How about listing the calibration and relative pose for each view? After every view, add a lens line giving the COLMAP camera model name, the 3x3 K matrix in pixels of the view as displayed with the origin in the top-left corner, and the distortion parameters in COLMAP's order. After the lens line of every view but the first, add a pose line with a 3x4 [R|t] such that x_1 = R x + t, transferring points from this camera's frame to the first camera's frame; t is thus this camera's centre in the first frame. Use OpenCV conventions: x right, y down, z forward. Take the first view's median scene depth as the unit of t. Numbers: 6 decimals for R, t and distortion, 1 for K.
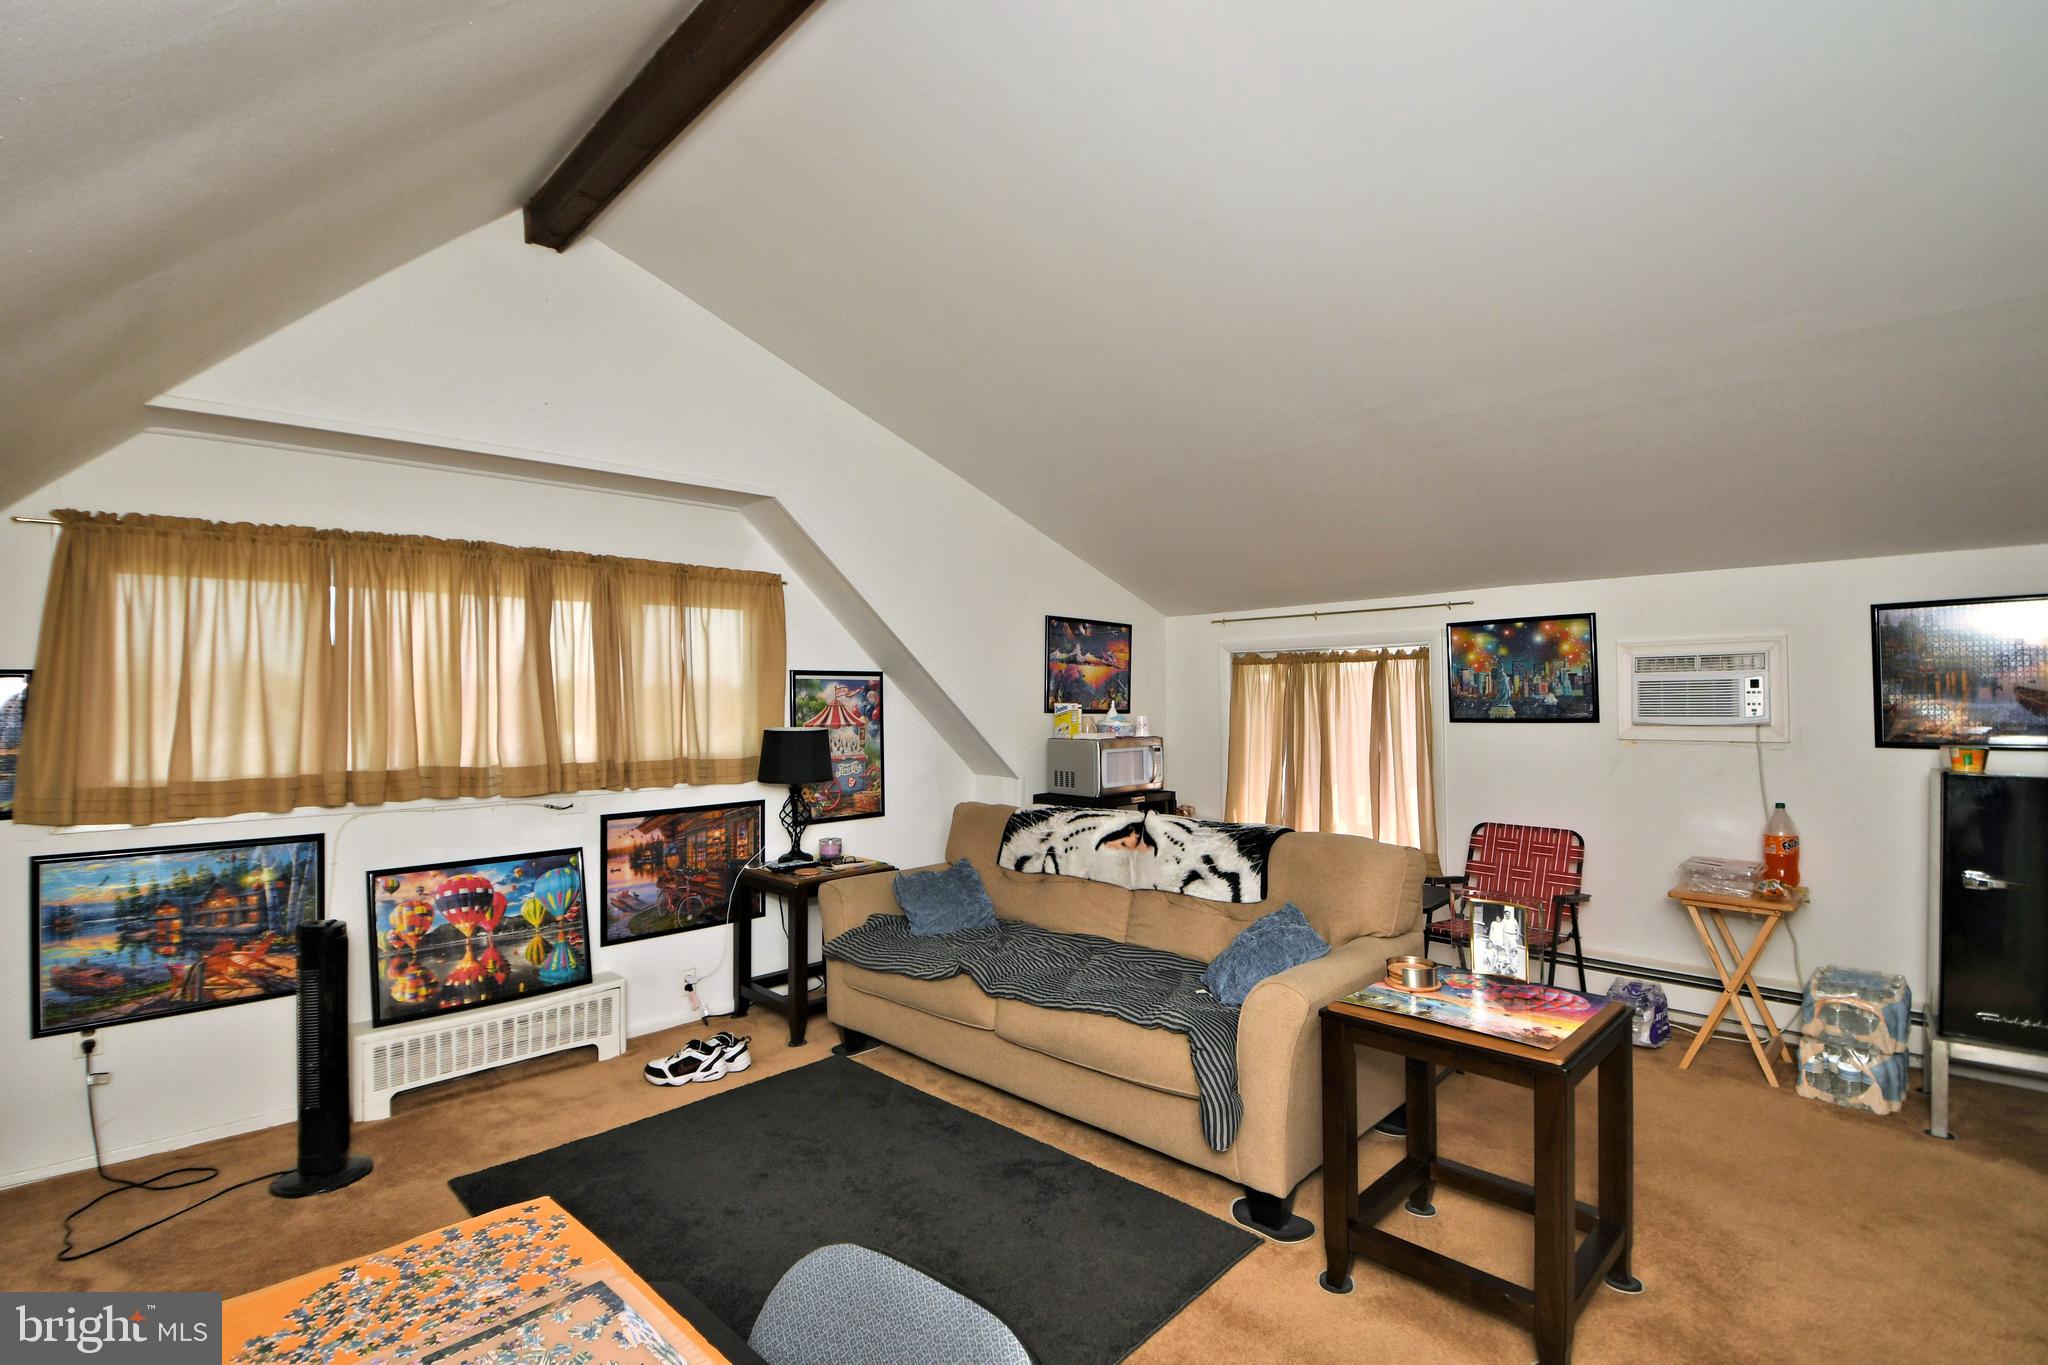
lens RADIAL K [[920.1, 0, 1017.4], [0, 920.1, 691.7], [0, 0, 1]] dist [-0.025213, -0.000324]
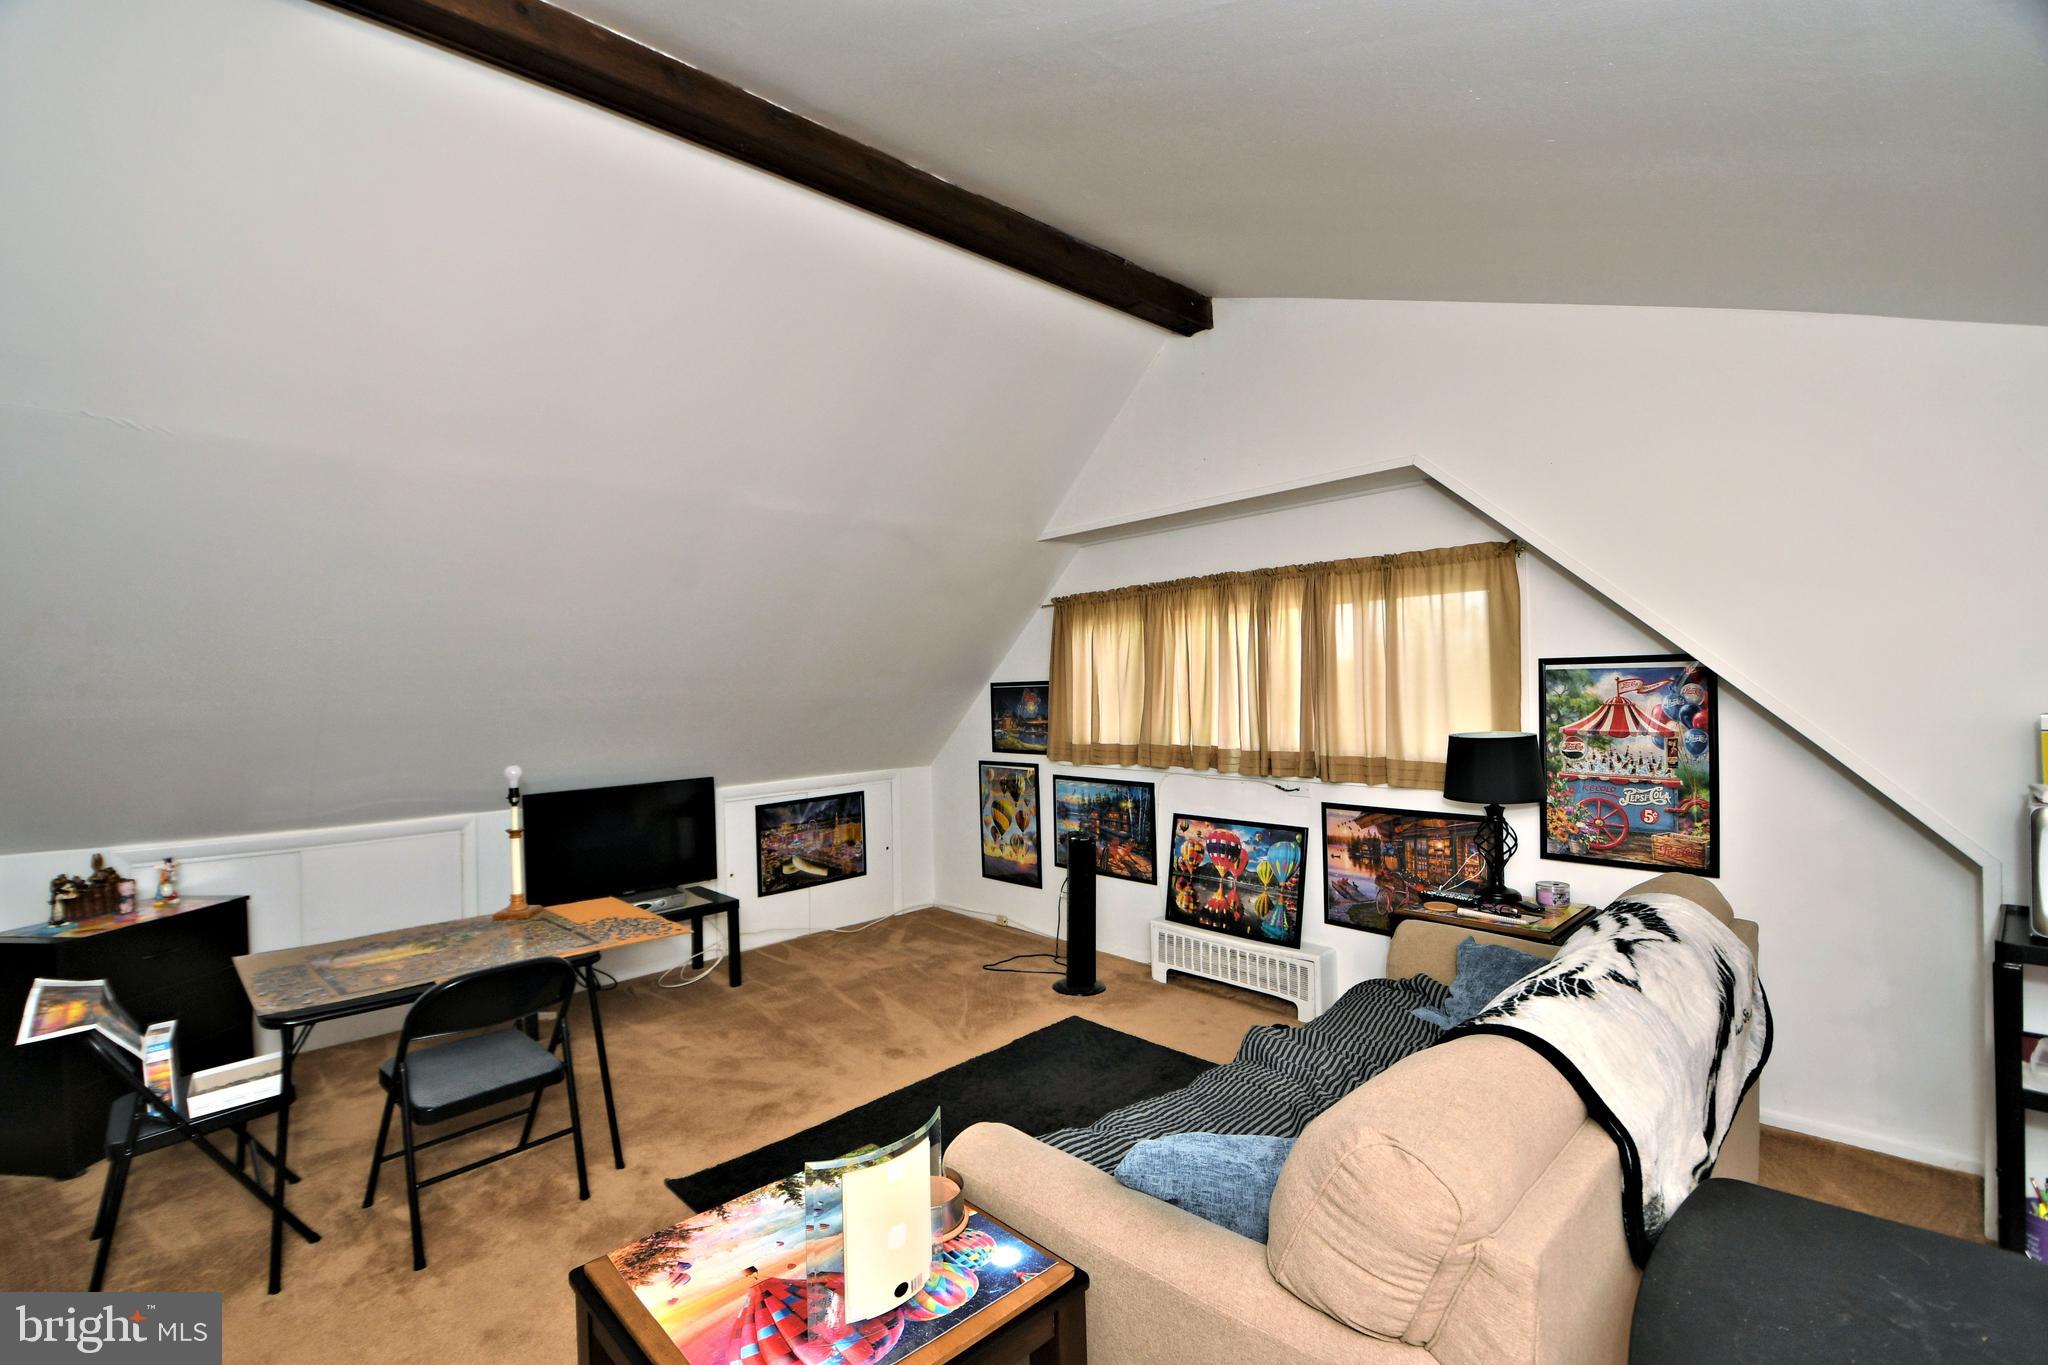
lens RADIAL K [[919.0, 0, 1008.6], [0, 919.0, 684.6], [0, 0, 1]] dist [0.000118, -0.000427]
pose [[-0.045546, 0.014724, -0.998854, 0.689391], [0.033488, 0.999352, 0.013204, -0.033424], [0.998401, -0.032849, -0.046010, 0.723564]]
